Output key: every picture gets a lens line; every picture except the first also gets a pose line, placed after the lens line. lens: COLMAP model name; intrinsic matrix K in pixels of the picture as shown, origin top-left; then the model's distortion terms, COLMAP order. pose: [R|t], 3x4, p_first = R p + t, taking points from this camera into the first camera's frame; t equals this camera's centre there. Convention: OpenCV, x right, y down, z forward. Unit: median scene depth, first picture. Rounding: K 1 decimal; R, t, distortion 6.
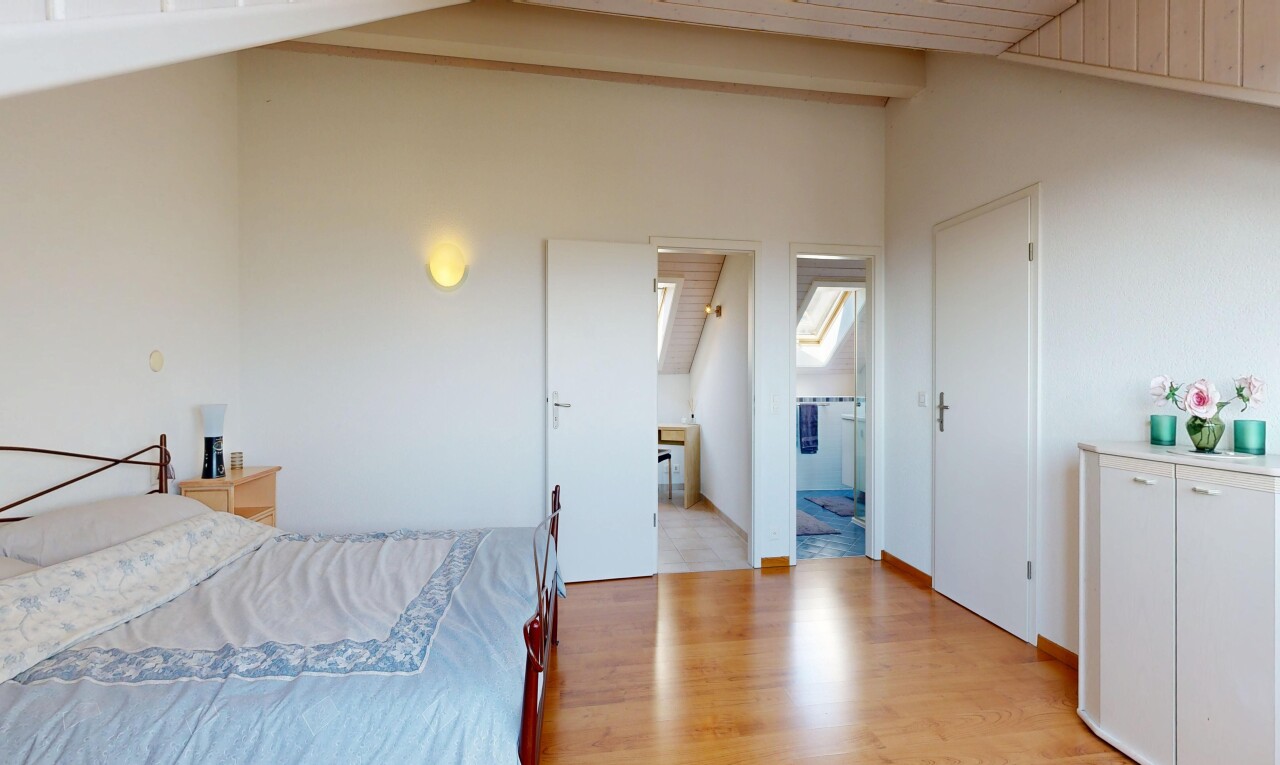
lens RADIAL K [[497.2, 0, 646.0], [0, 497.2, 382.5], [0, 0, 1]] dist [-0.001212, -0.000023]
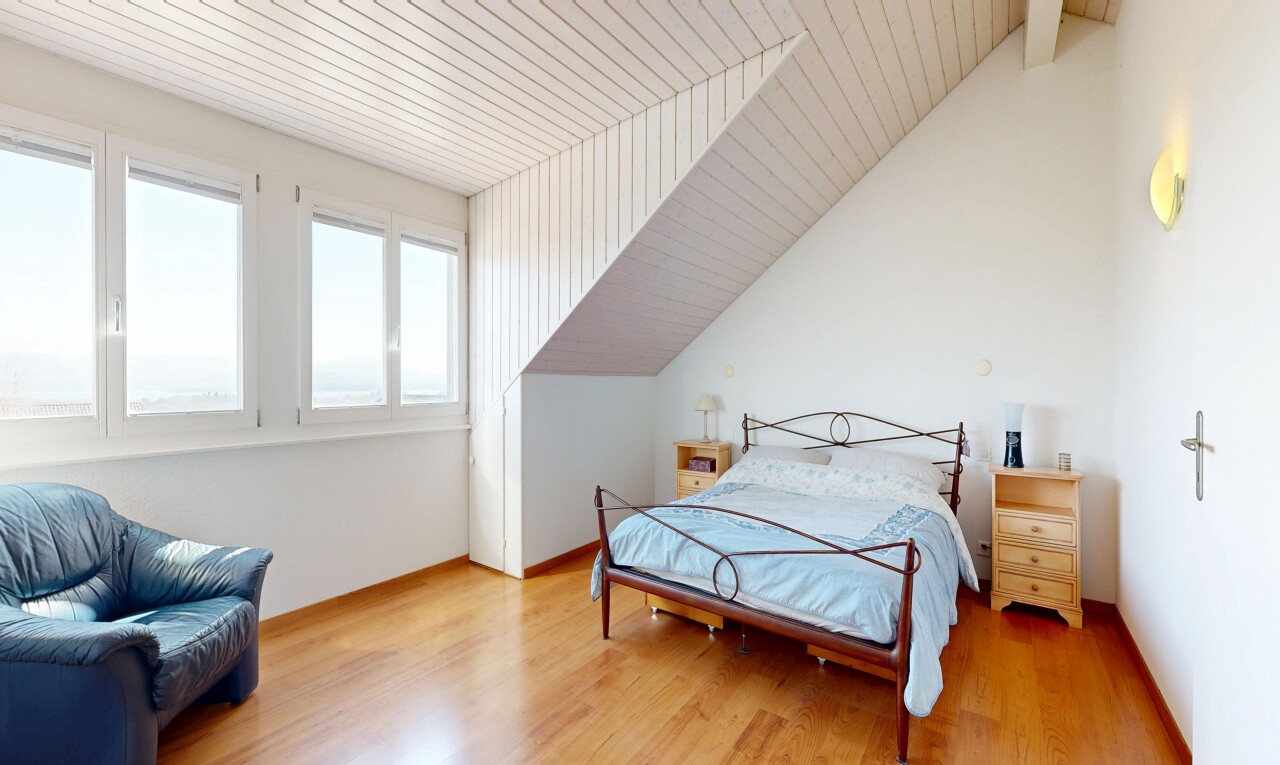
lens RADIAL K [[497.2, 0, 635.4], [0, 497.2, 383.7], [0, 0, 1]] dist [-0.001212, -0.000023]
pose [[-0.711223, 0.000758, -0.702966, 0.412442], [-0.000493, 0.999999, 0.001578, -0.001497], [0.702966, 0.001469, -0.711222, 0.887898]]
